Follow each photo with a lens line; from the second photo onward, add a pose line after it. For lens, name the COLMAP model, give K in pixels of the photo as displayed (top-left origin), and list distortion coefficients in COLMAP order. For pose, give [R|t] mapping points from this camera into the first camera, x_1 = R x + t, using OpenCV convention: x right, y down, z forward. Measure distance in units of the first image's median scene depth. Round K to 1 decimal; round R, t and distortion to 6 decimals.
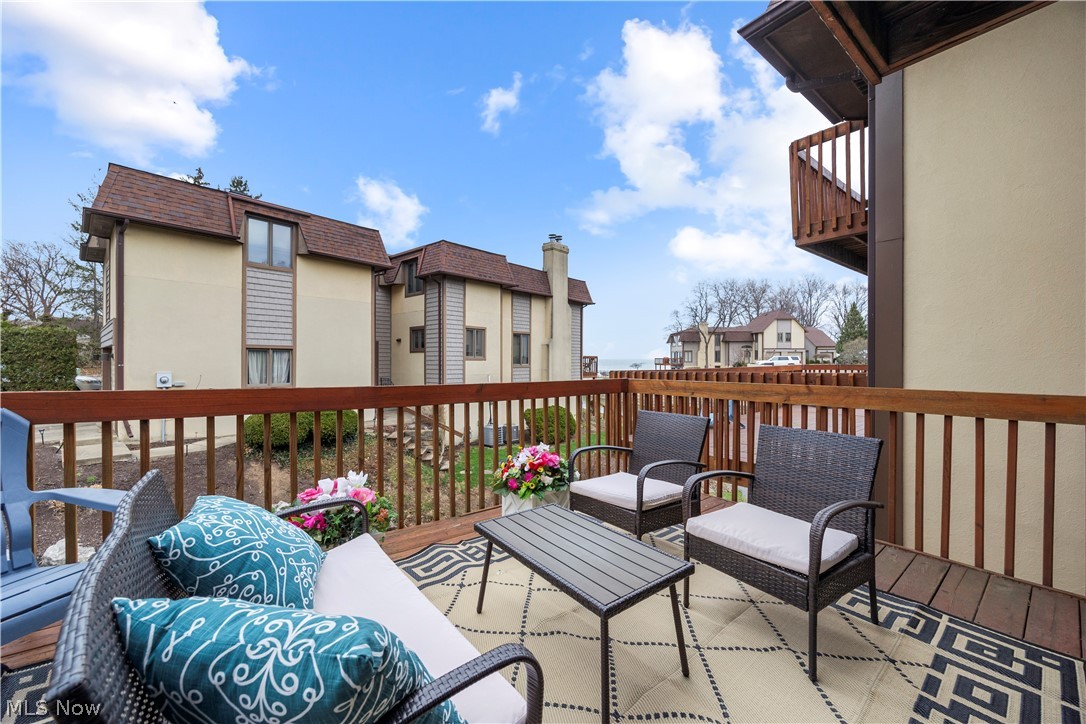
lens RADIAL K [[414.4, 0, 549.0], [0, 414.4, 358.2], [0, 0, 1]] dist [0.001105, -0.000023]
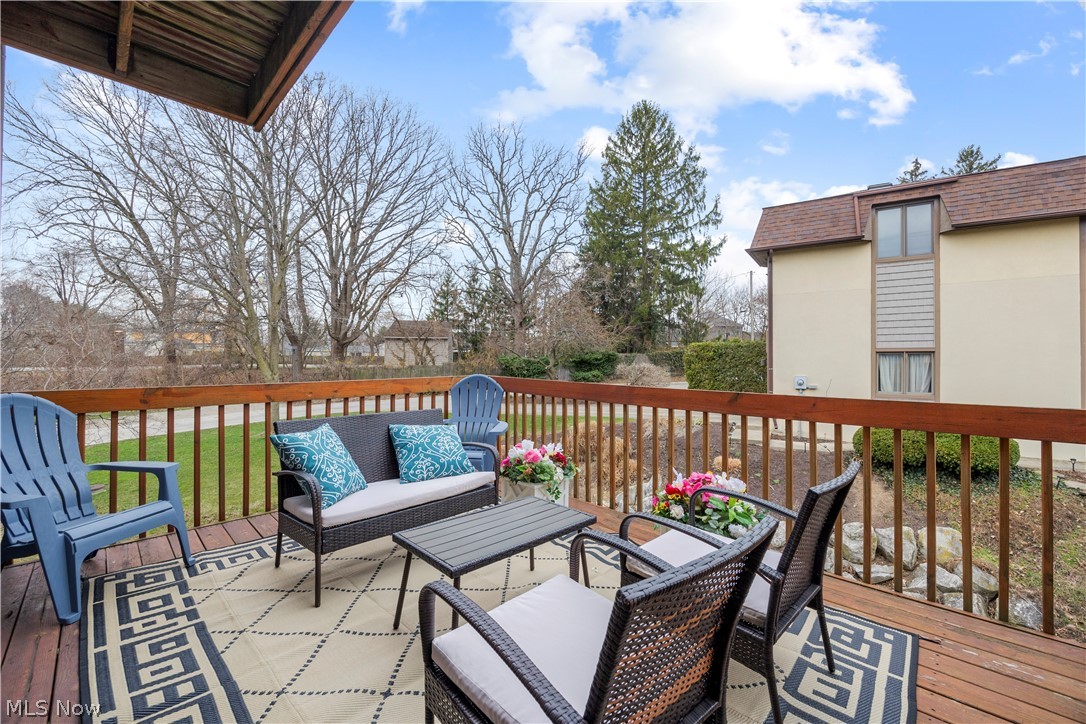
lens RADIAL K [[455.5, 0, 543.9], [0, 455.5, 360.5], [0, 0, 1]] dist [-0.011210, -0.000260]
pose [[0.113682, -0.009503, -0.993472, 0.186245], [0.002533, 0.999954, -0.009275, 0.002131], [0.993514, -0.001462, 0.113701, 0.147054]]
